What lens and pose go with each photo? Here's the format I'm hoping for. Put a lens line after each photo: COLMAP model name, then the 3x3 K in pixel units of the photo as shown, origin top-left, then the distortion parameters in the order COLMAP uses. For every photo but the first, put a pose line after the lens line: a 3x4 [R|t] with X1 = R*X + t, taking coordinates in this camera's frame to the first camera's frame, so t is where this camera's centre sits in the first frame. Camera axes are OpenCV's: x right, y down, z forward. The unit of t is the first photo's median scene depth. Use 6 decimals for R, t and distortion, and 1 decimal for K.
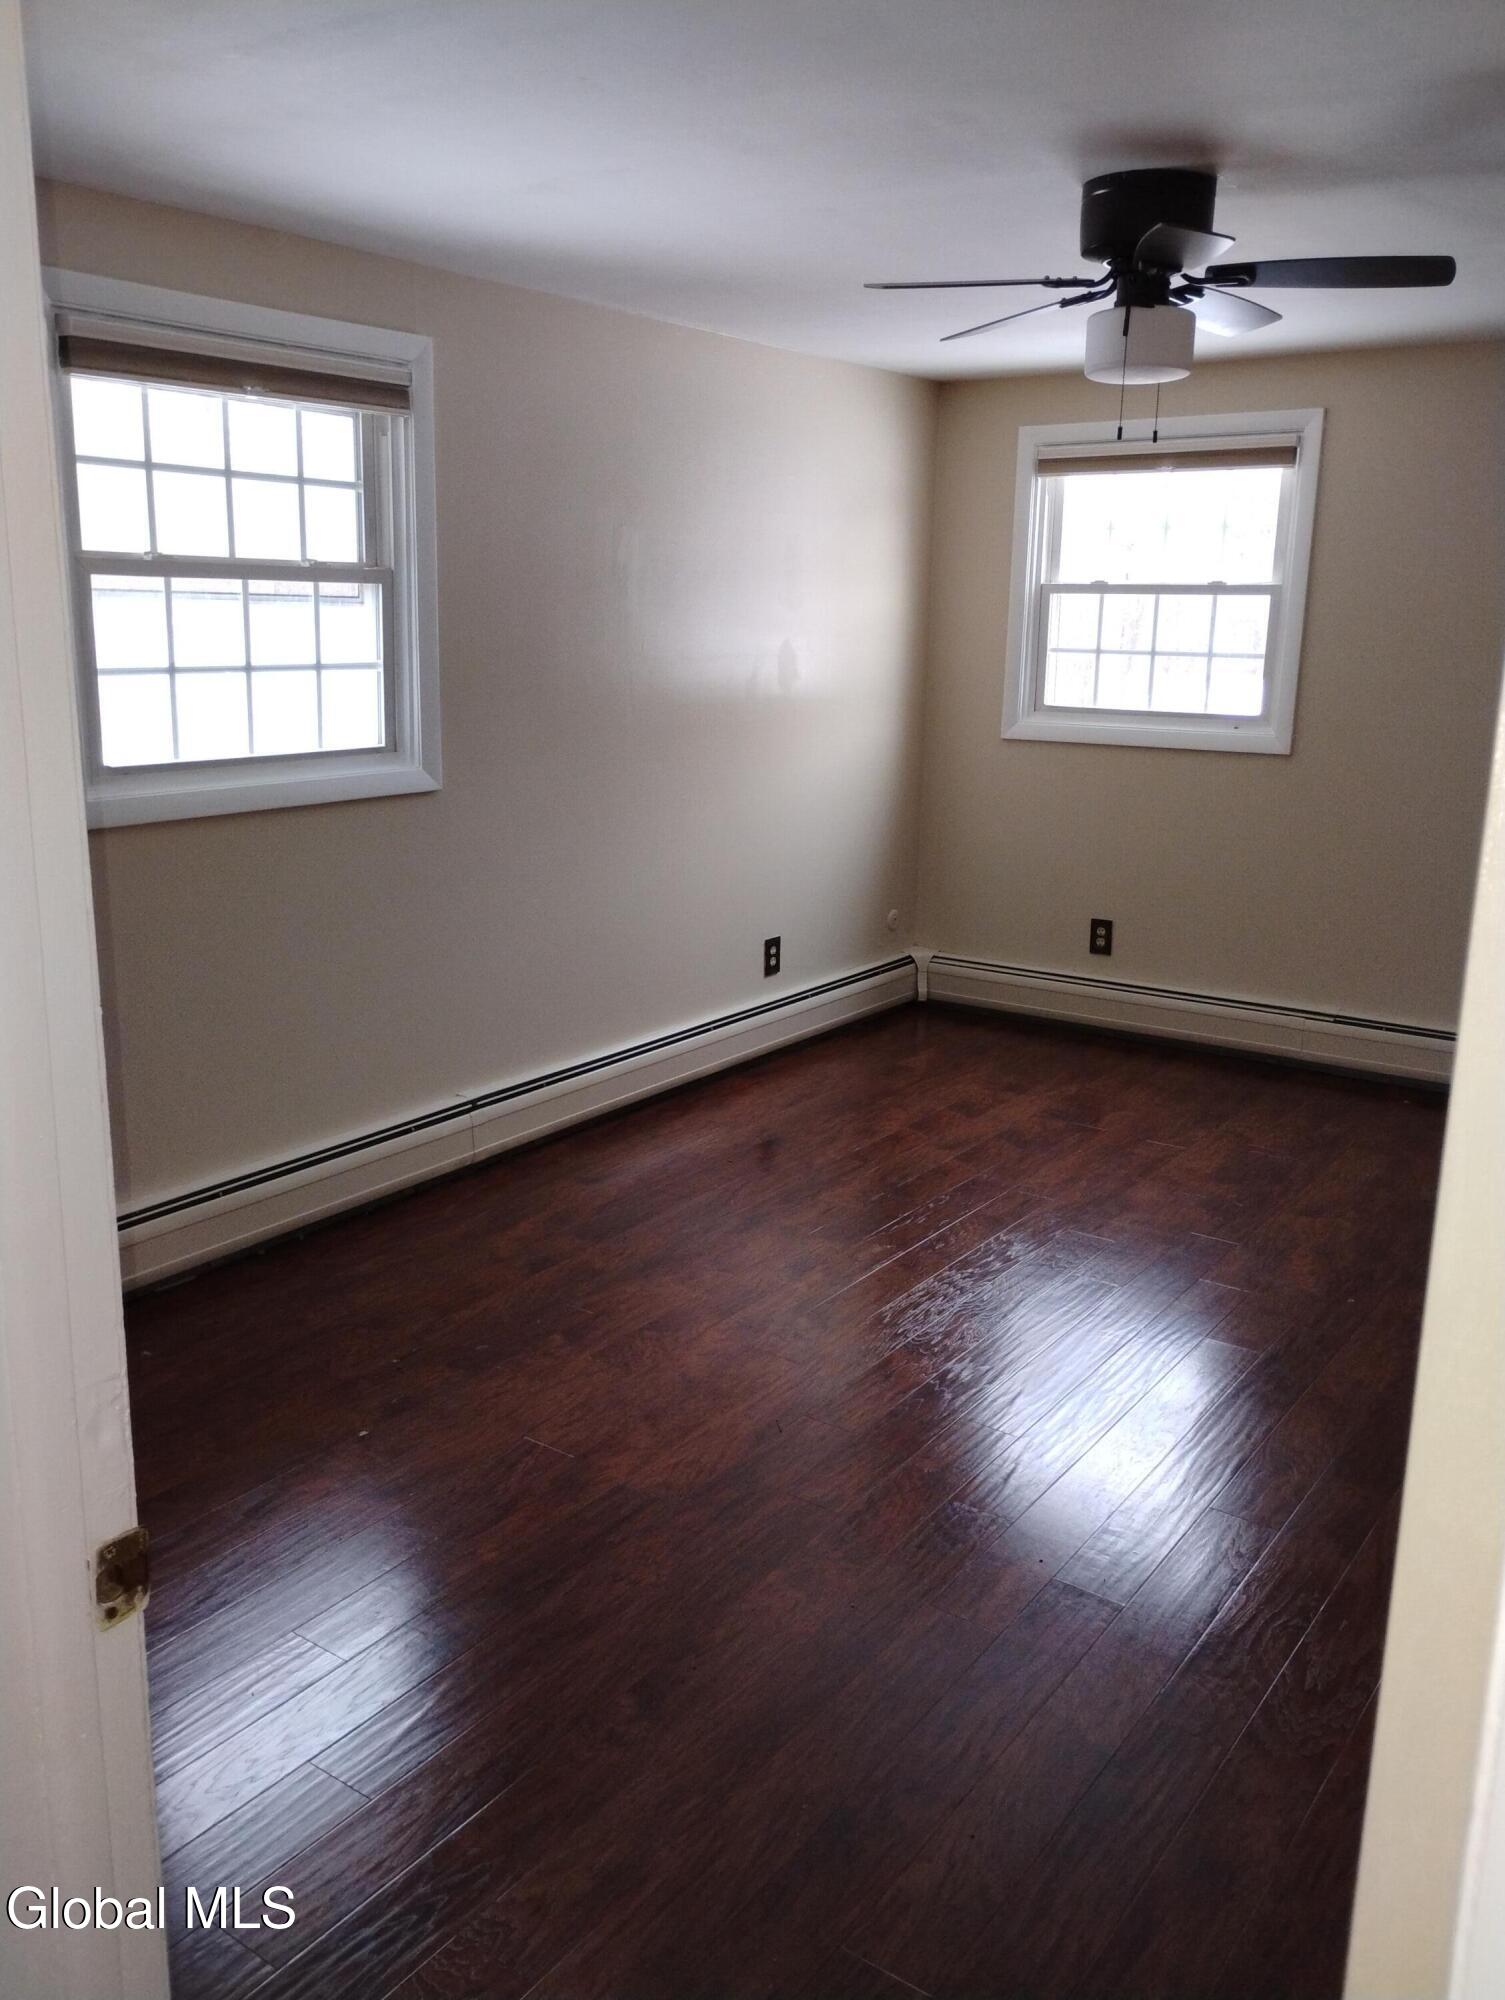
lens RADIAL K [[1655.9, 0, 748.1], [0, 1655.9, 992.1], [0, 0, 1]] dist [0.063118, -0.080356]
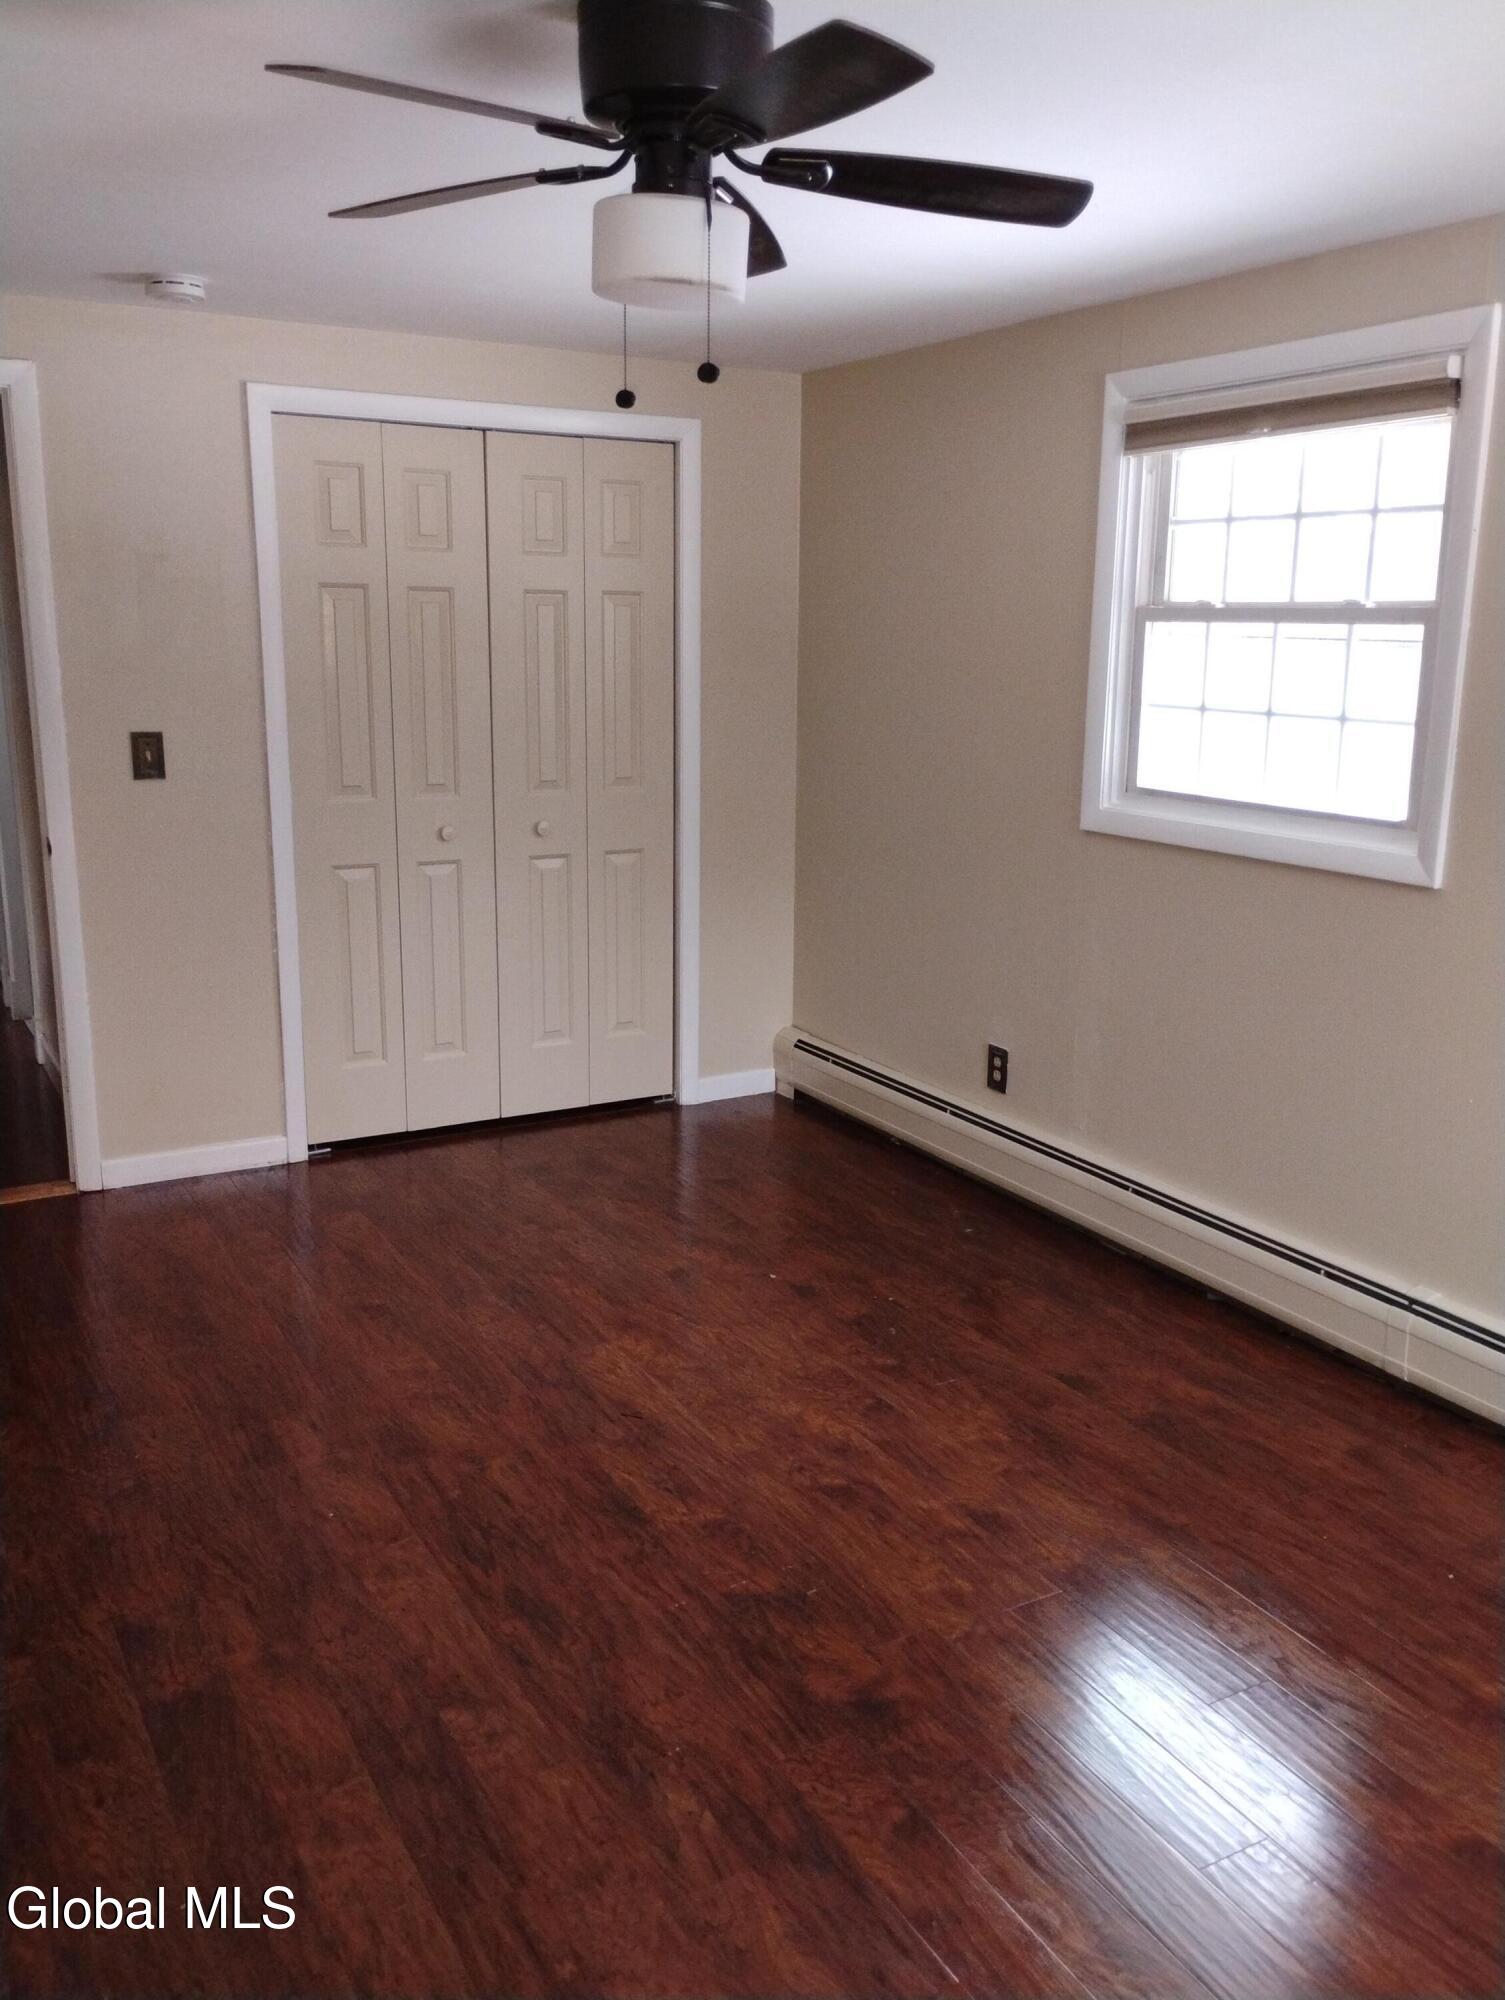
lens RADIAL K [[1655.9, 0, 748.3], [0, 1655.9, 989.6], [0, 0, 1]] dist [0.063118, -0.080356]
pose [[-0.425103, 0.177311, -0.887608, 0.666936], [-0.229542, 0.927451, 0.295205, -0.240174], [0.875556, 0.329235, -0.353562, 1.035873]]
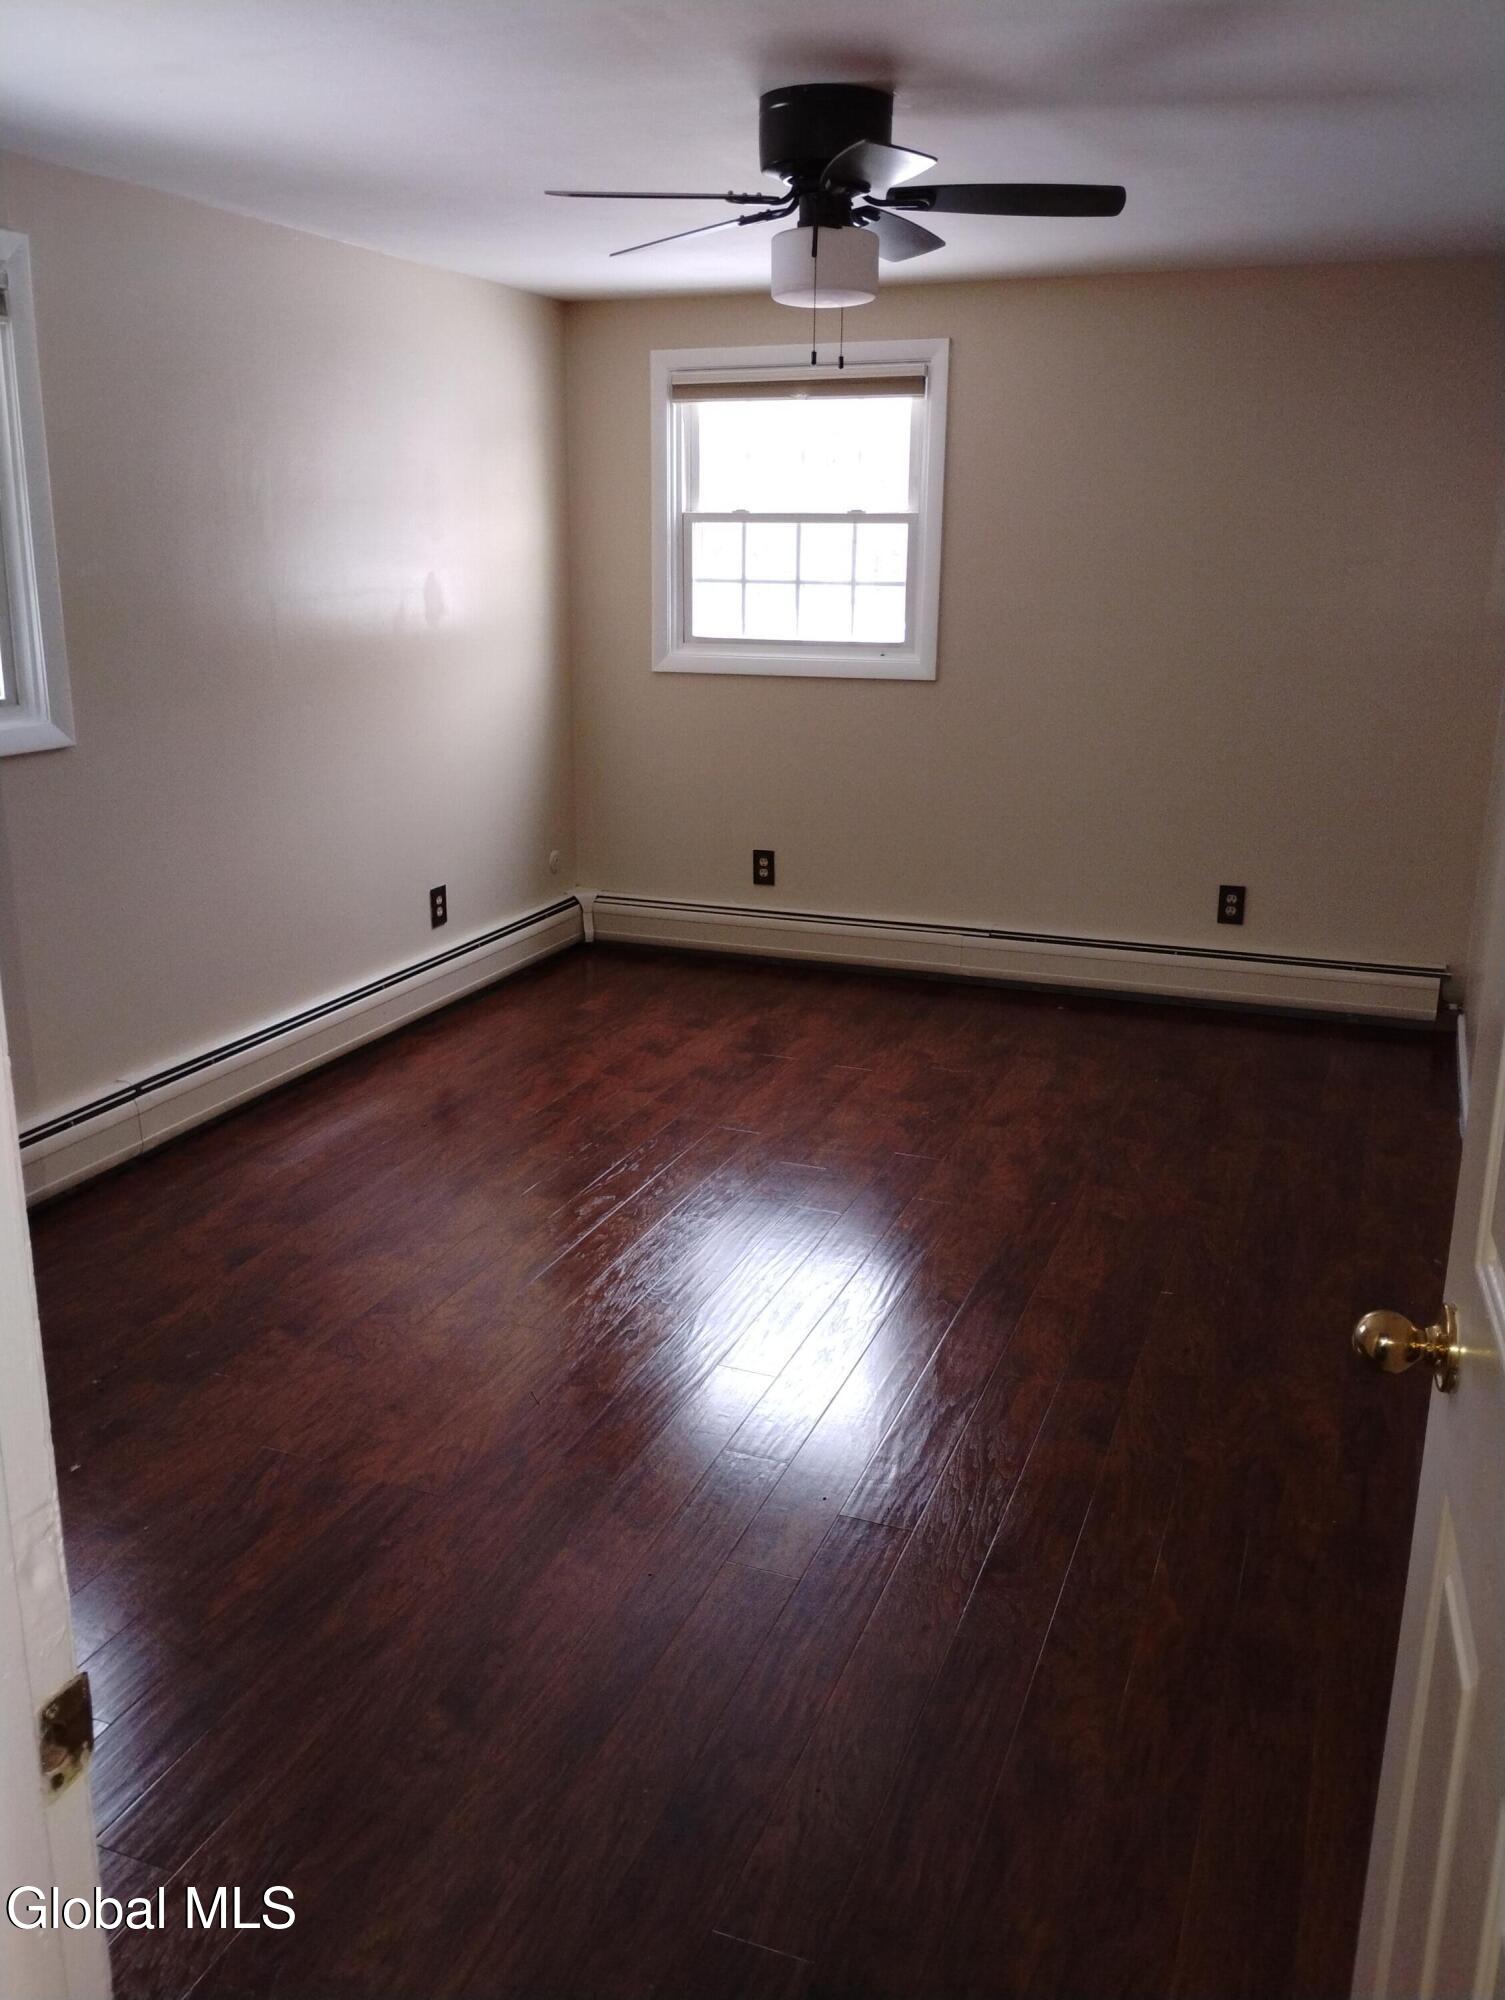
lens RADIAL K [[1655.9, 0, 744.4], [0, 1655.9, 992.4], [0, 0, 1]] dist [0.063118, -0.080356]
pose [[0.969655, -0.073520, 0.233162, -0.054769], [0.064056, 0.996795, 0.047915, -0.009000], [-0.235938, -0.031526, 0.971257, 0.032600]]
